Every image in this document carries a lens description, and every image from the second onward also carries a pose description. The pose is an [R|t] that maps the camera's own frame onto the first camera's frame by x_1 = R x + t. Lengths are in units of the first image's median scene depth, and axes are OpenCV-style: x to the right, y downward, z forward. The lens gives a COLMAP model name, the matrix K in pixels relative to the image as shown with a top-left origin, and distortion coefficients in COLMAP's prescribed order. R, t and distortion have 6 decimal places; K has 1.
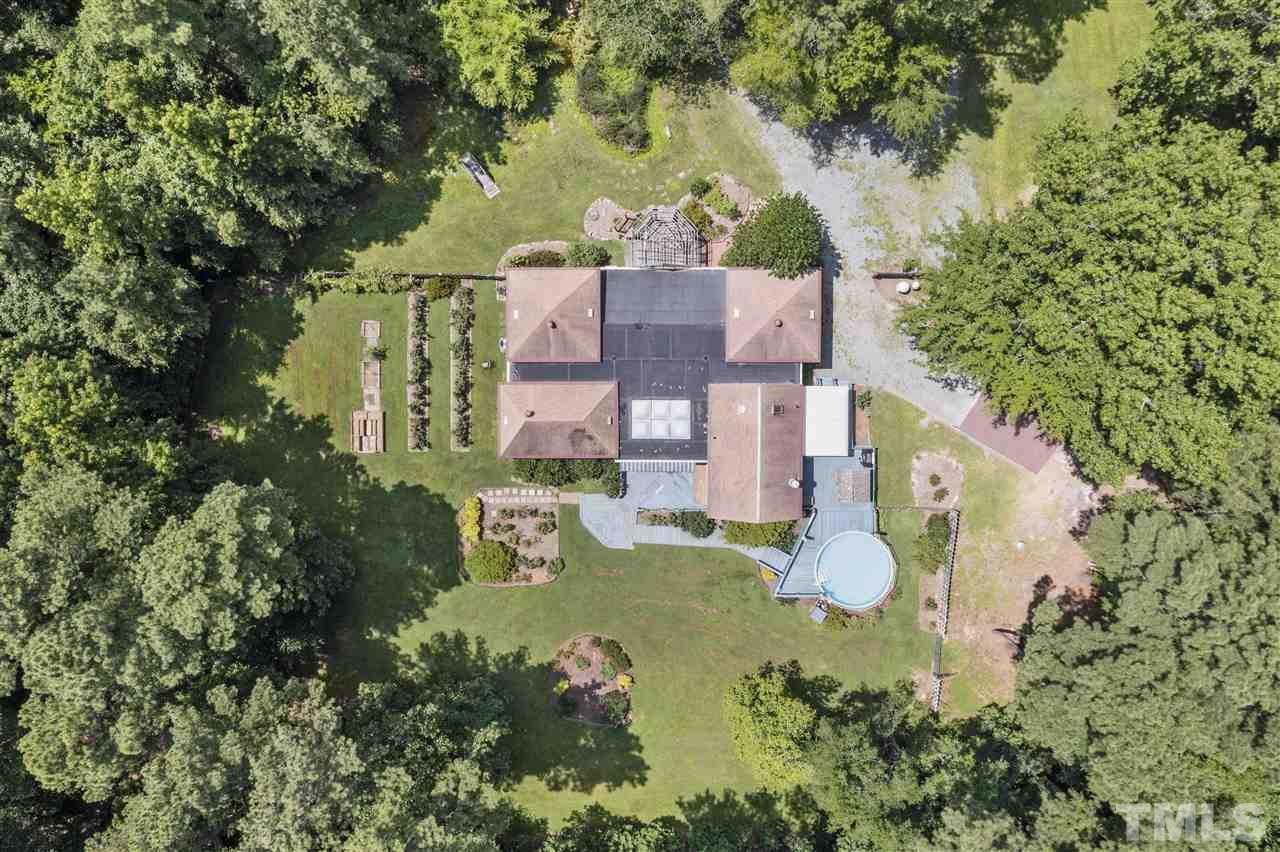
lens RADIAL K [[1046.7, 0, 652.4], [0, 1046.7, 426.0], [0, 0, 1]] dist [-0.000779, 0.000345]
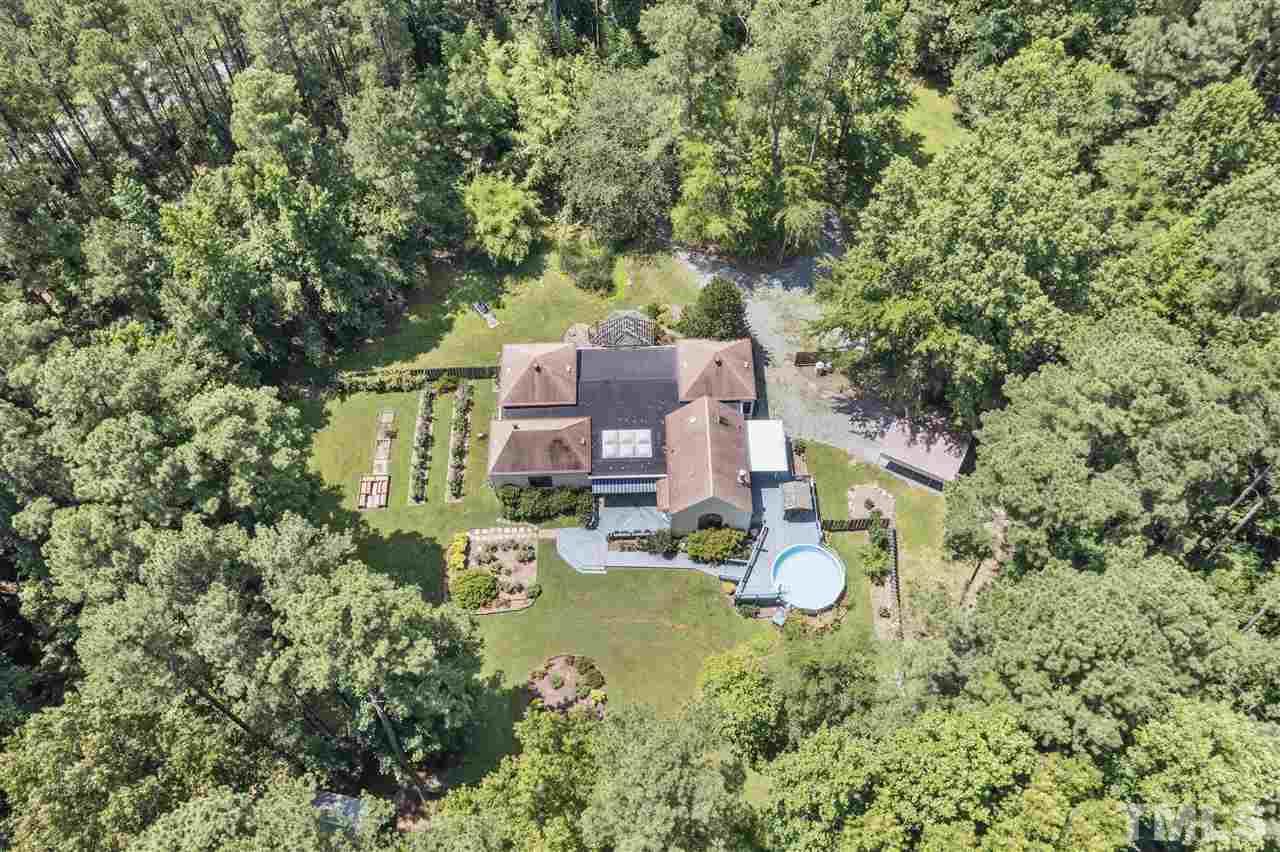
lens RADIAL K [[1011.0, 0, 640.0], [0, 1011.0, 426.0], [0, 0, 1]] dist [-0.006188, -0.006213]
pose [[0.999632, -0.024153, 0.012314, 0.009100], [0.026936, 0.833297, -0.552170, 0.574017], [0.003076, 0.552298, 0.833641, 0.035423]]
